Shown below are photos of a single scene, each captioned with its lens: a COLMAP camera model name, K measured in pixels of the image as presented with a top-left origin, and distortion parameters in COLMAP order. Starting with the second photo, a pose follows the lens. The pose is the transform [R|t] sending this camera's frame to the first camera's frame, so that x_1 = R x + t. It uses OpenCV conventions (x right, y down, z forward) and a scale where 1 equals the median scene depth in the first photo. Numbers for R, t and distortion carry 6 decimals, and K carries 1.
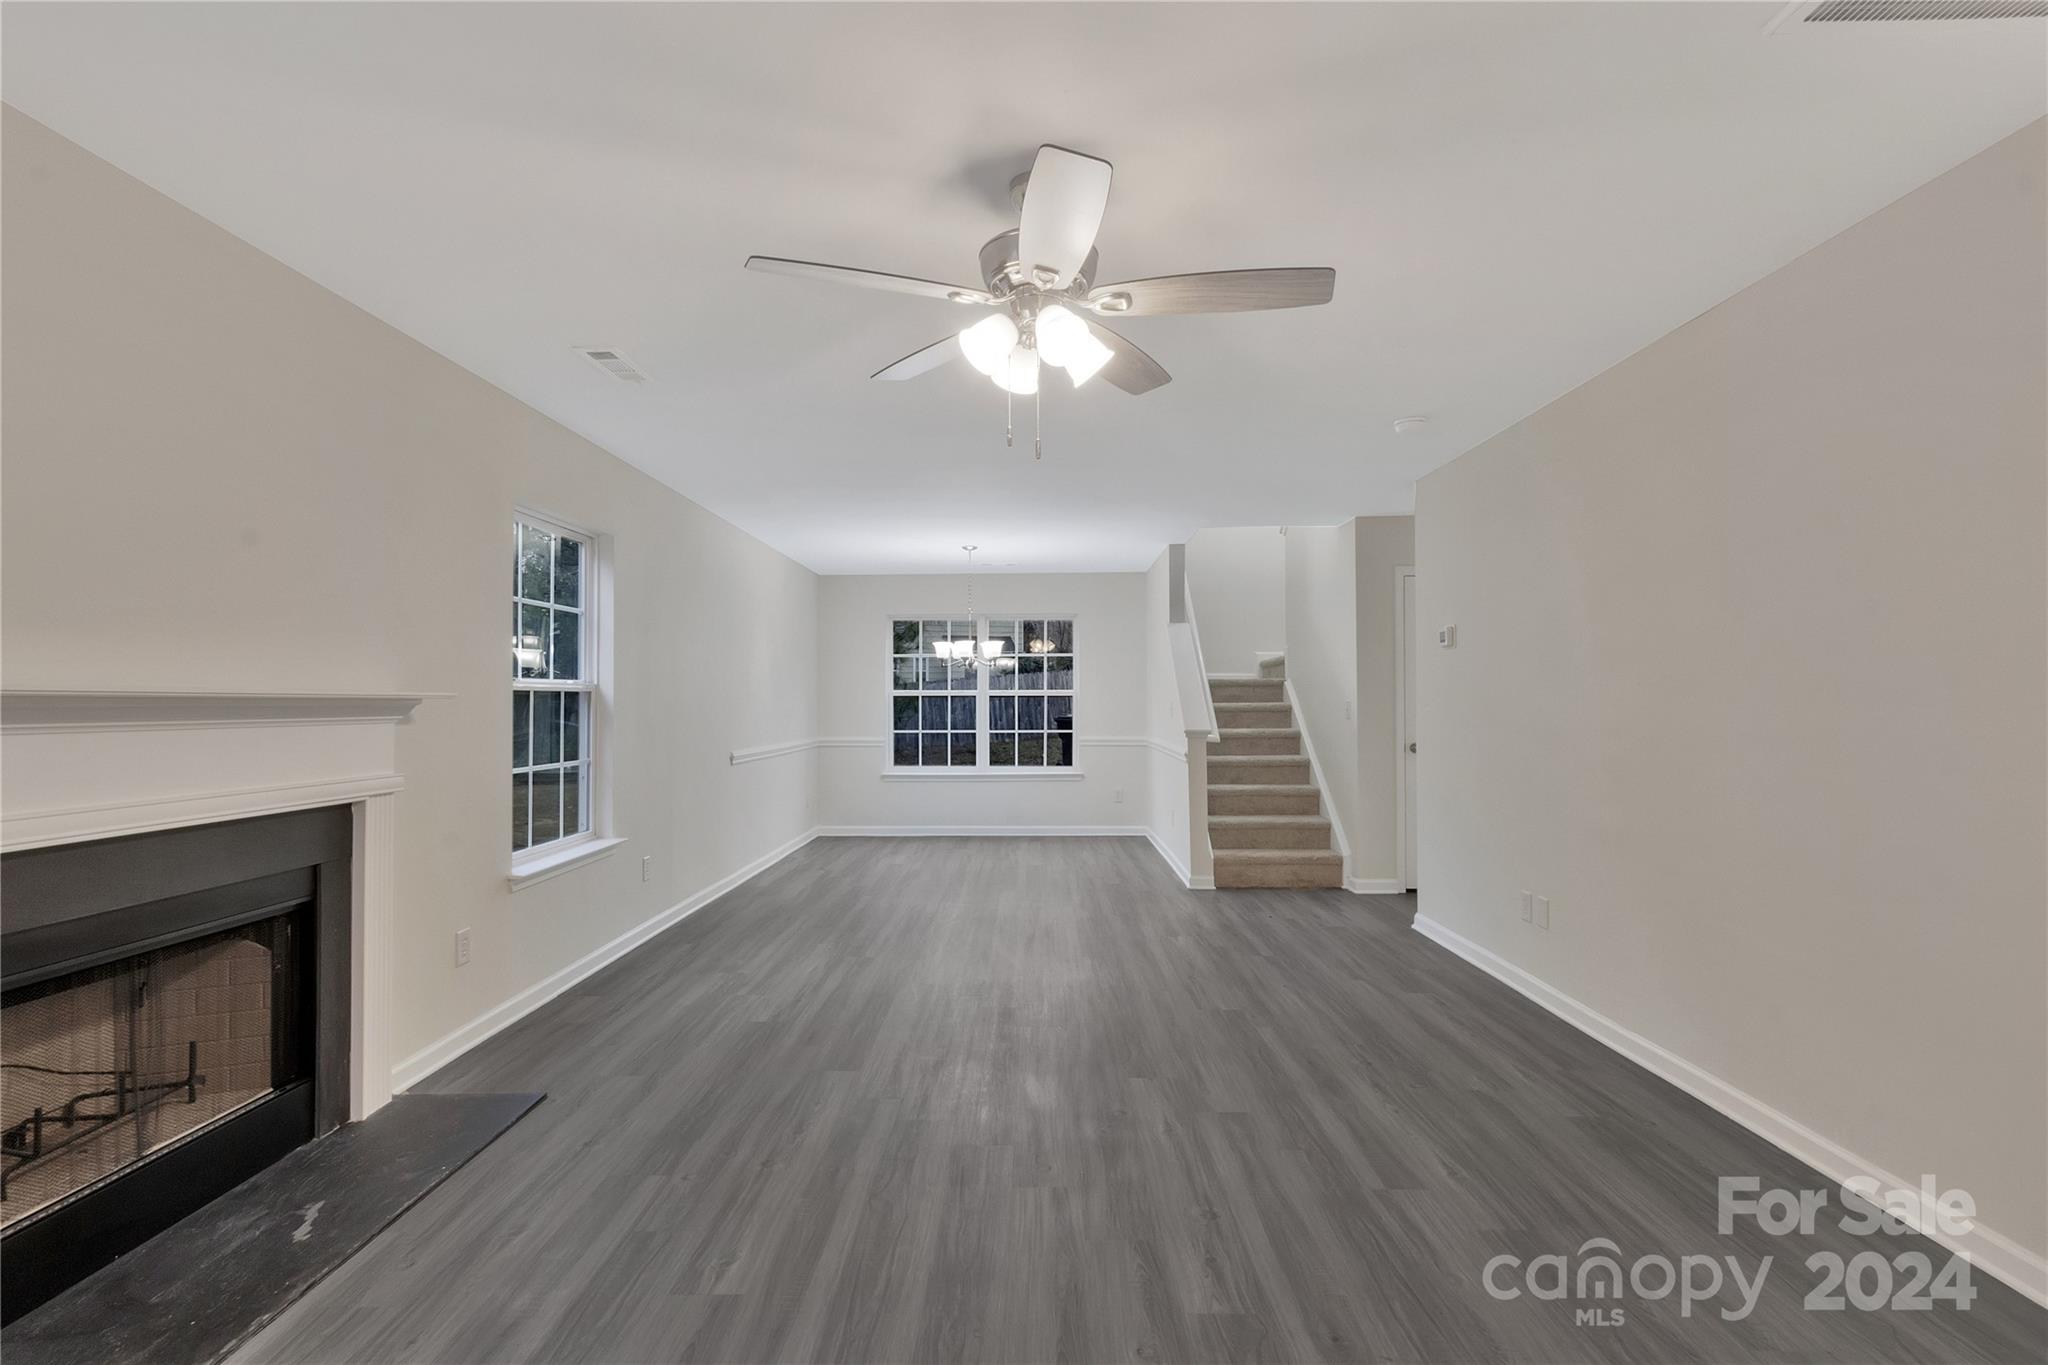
lens RADIAL K [[963.2, 0, 1023.7], [0, 963.2, 701.0], [0, 0, 1]] dist [0.002312, -0.000163]
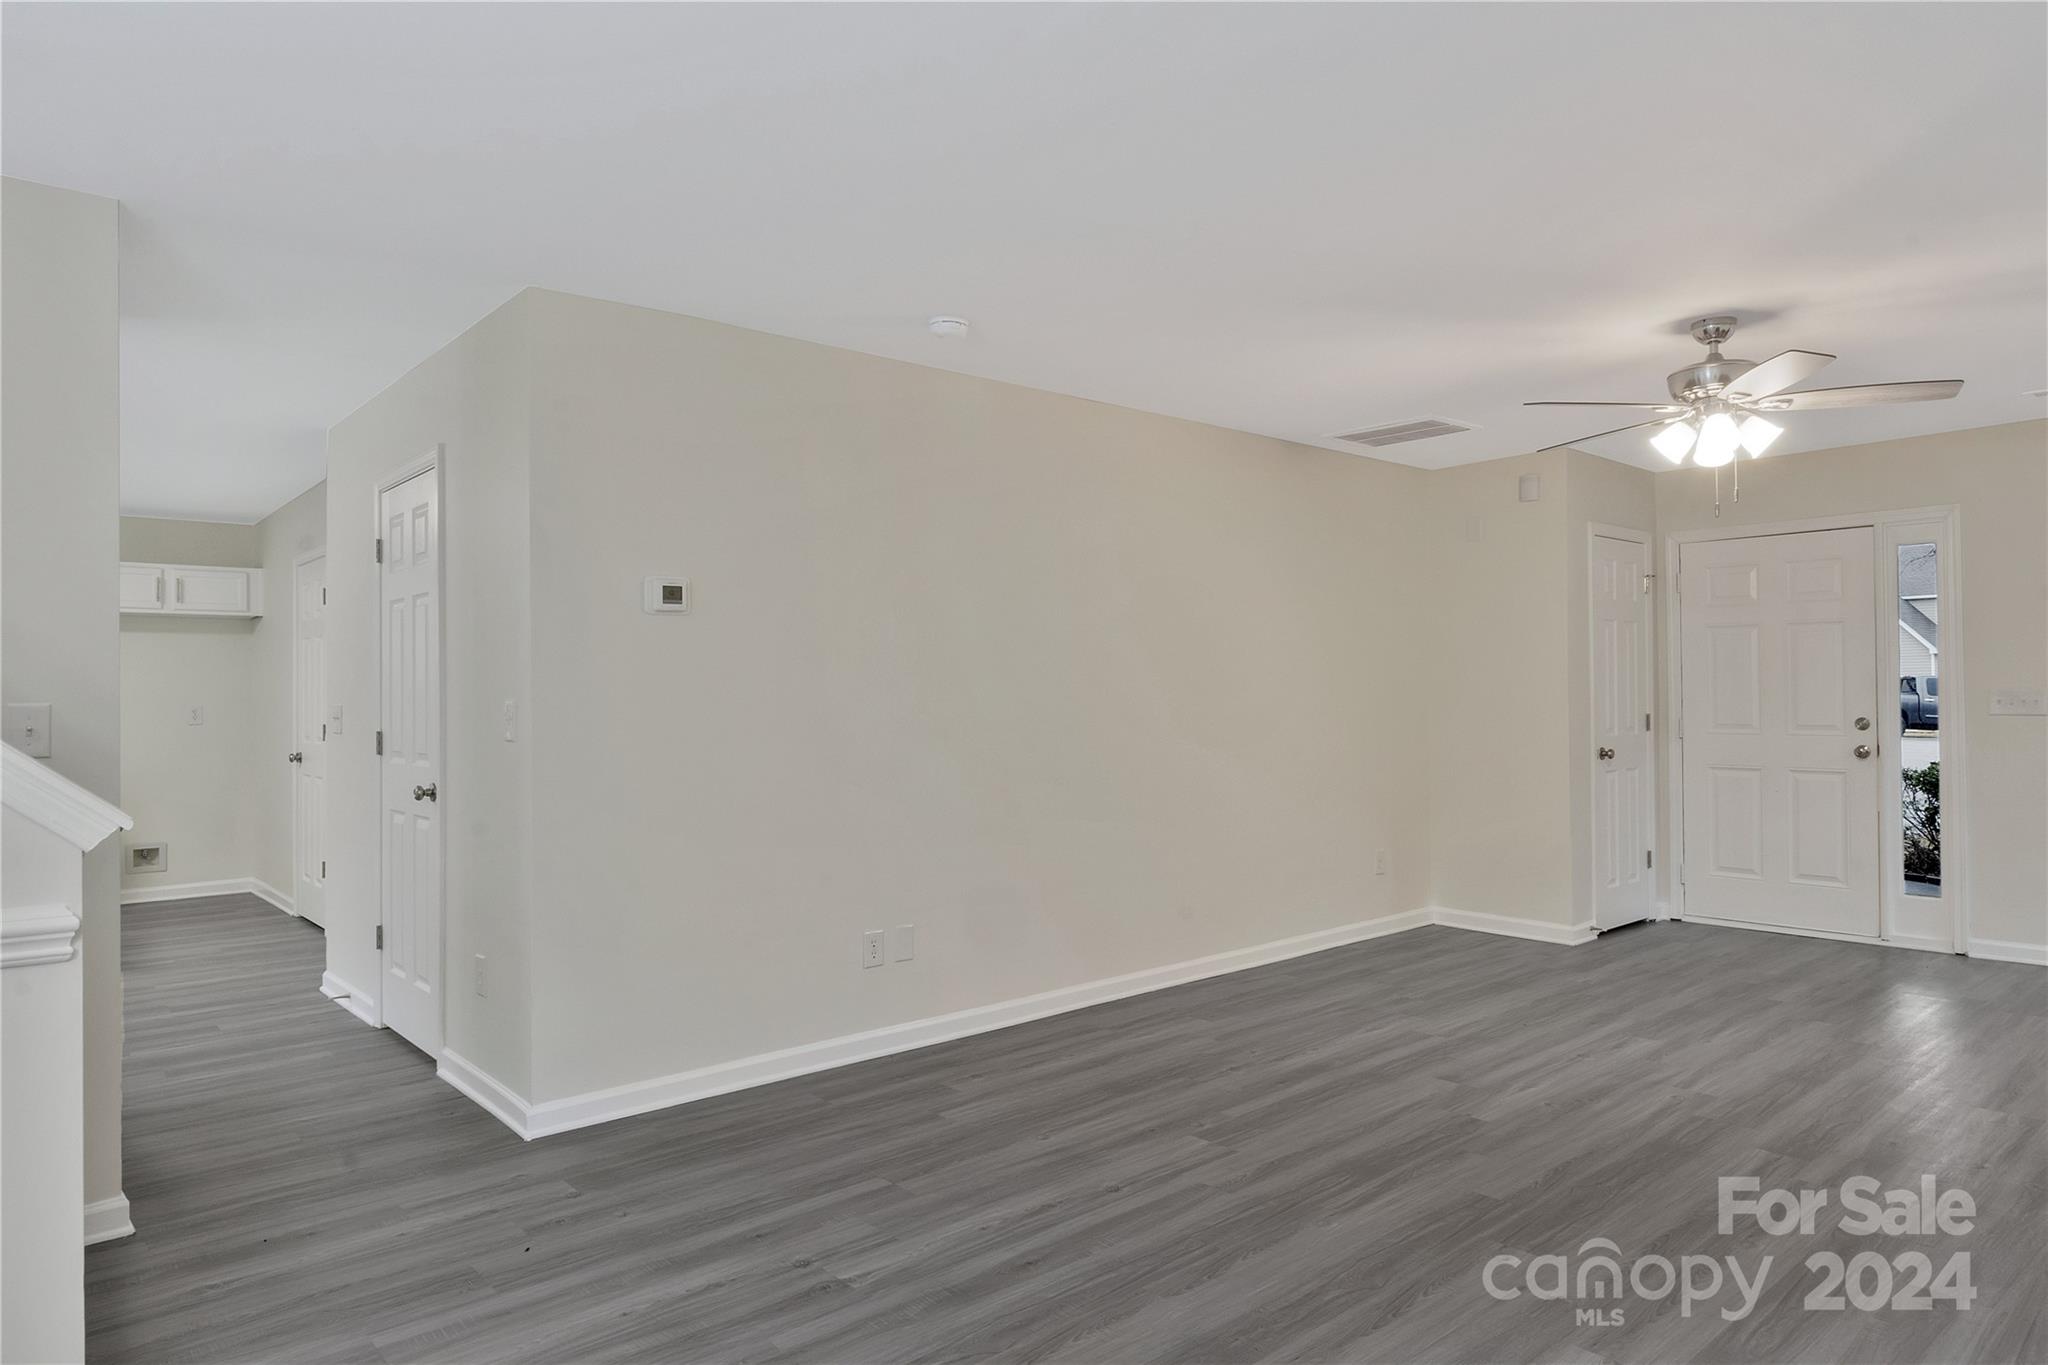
lens RADIAL K [[1247.3, 0, 1019.6], [0, 1247.3, 673.4], [0, 0, 1]] dist [-0.003892, -0.003319]
pose [[-0.668855, 0.020122, 0.743121, -0.224656], [0.010037, 0.999787, -0.018037, -0.000449], [-0.743325, -0.004605, -0.668914, 1.025998]]
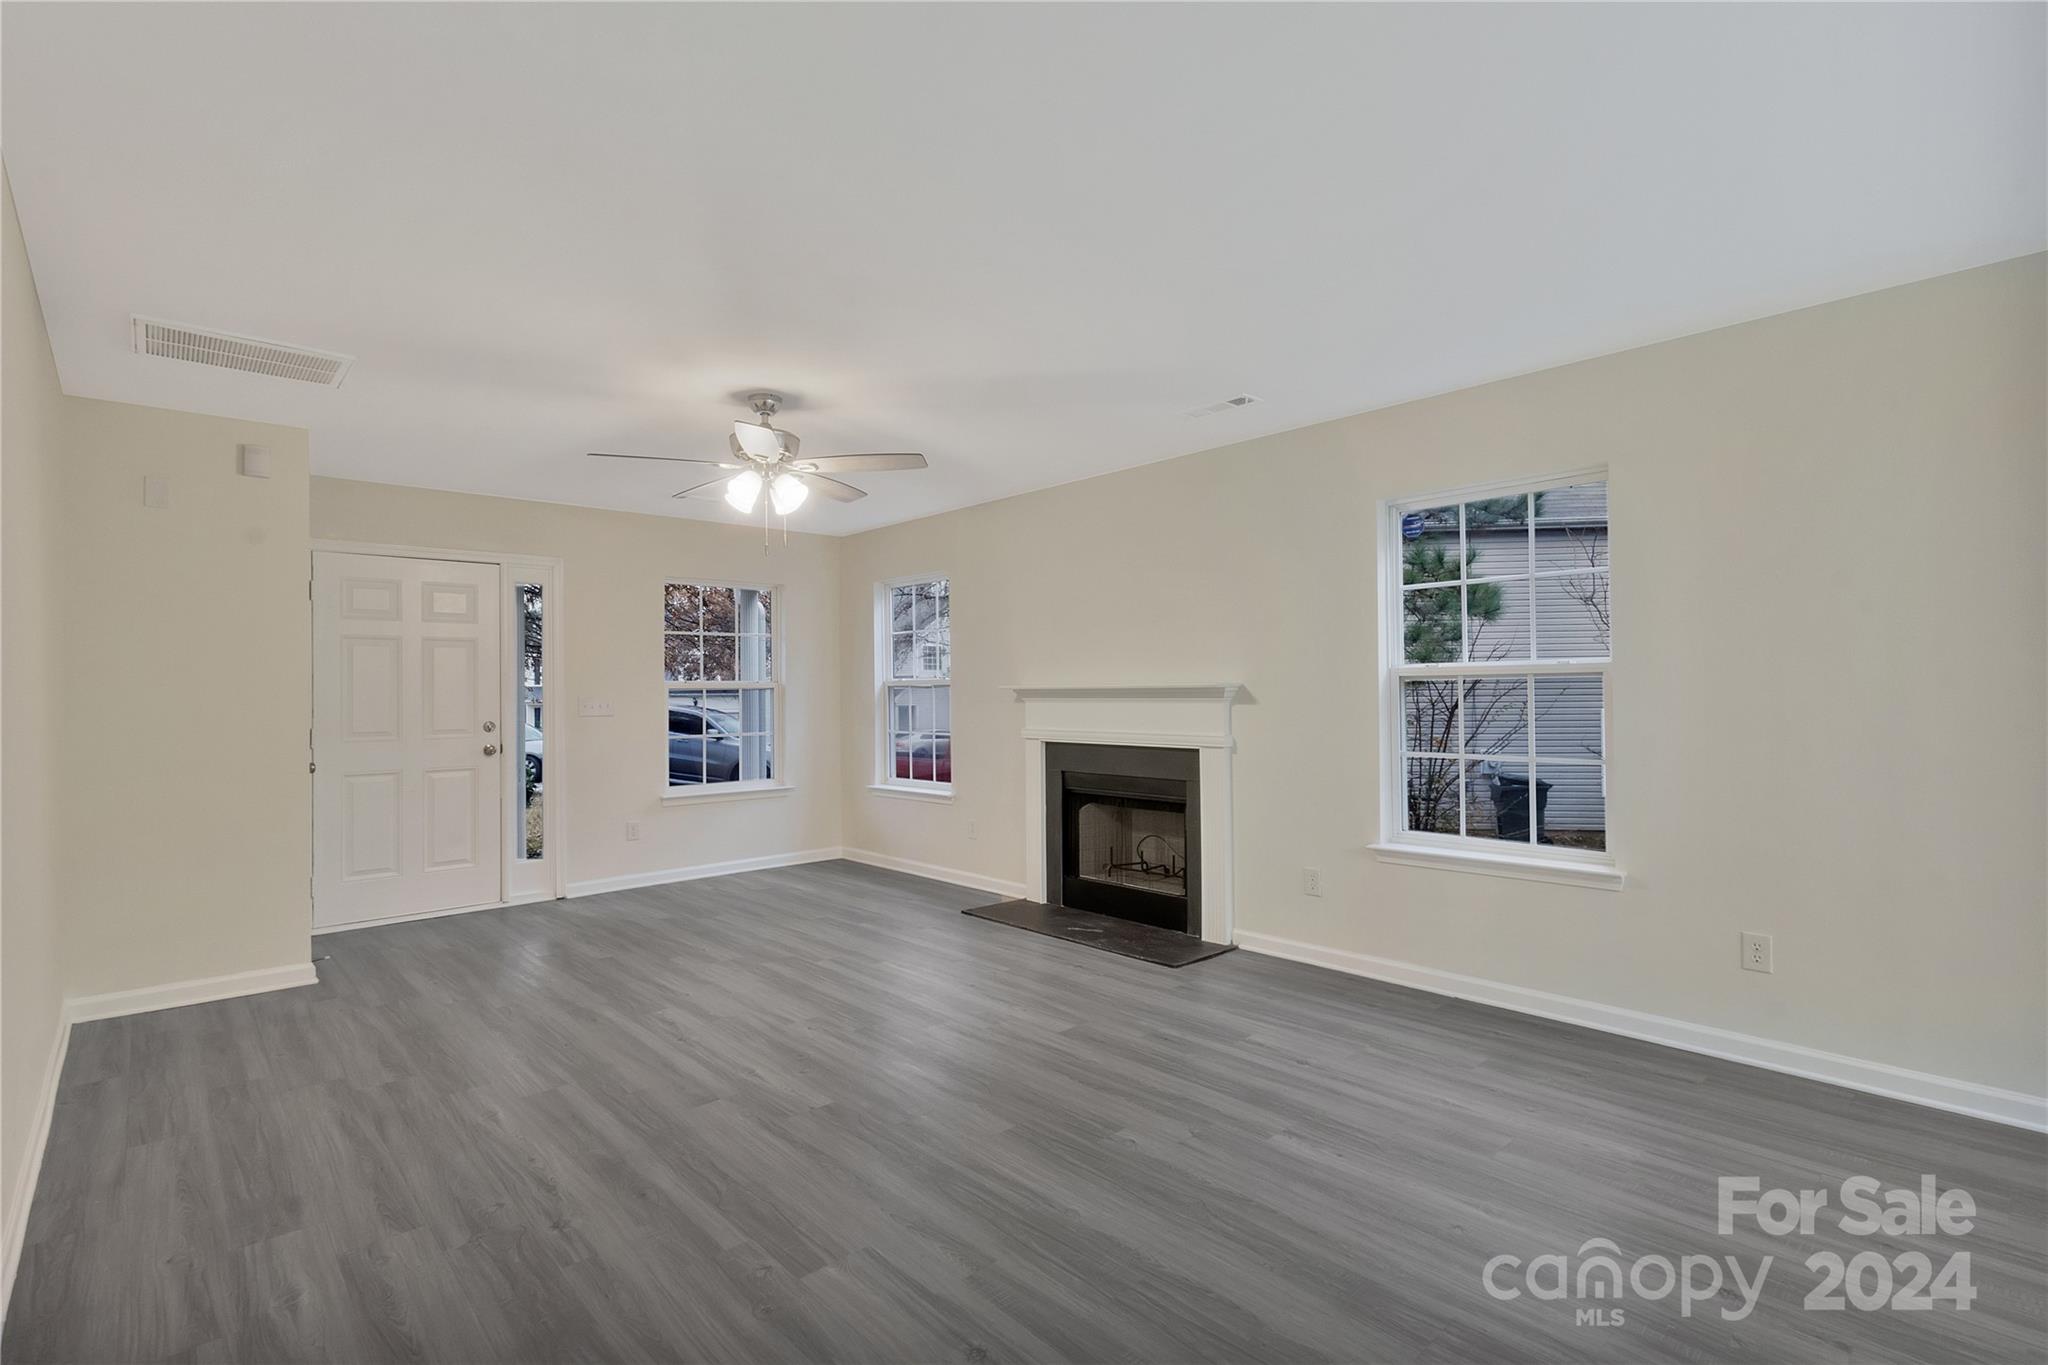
lens RADIAL K [[959.6, 0, 1024.0], [0, 959.6, 682.5], [0, 0, 1]] dist [0.002865, 0.001014]
pose [[-0.728783, 0.004121, -0.684732, 0.300033], [0.011179, 0.999920, -0.005880, -0.002526], [0.684653, -0.011940, -0.728771, 0.890014]]
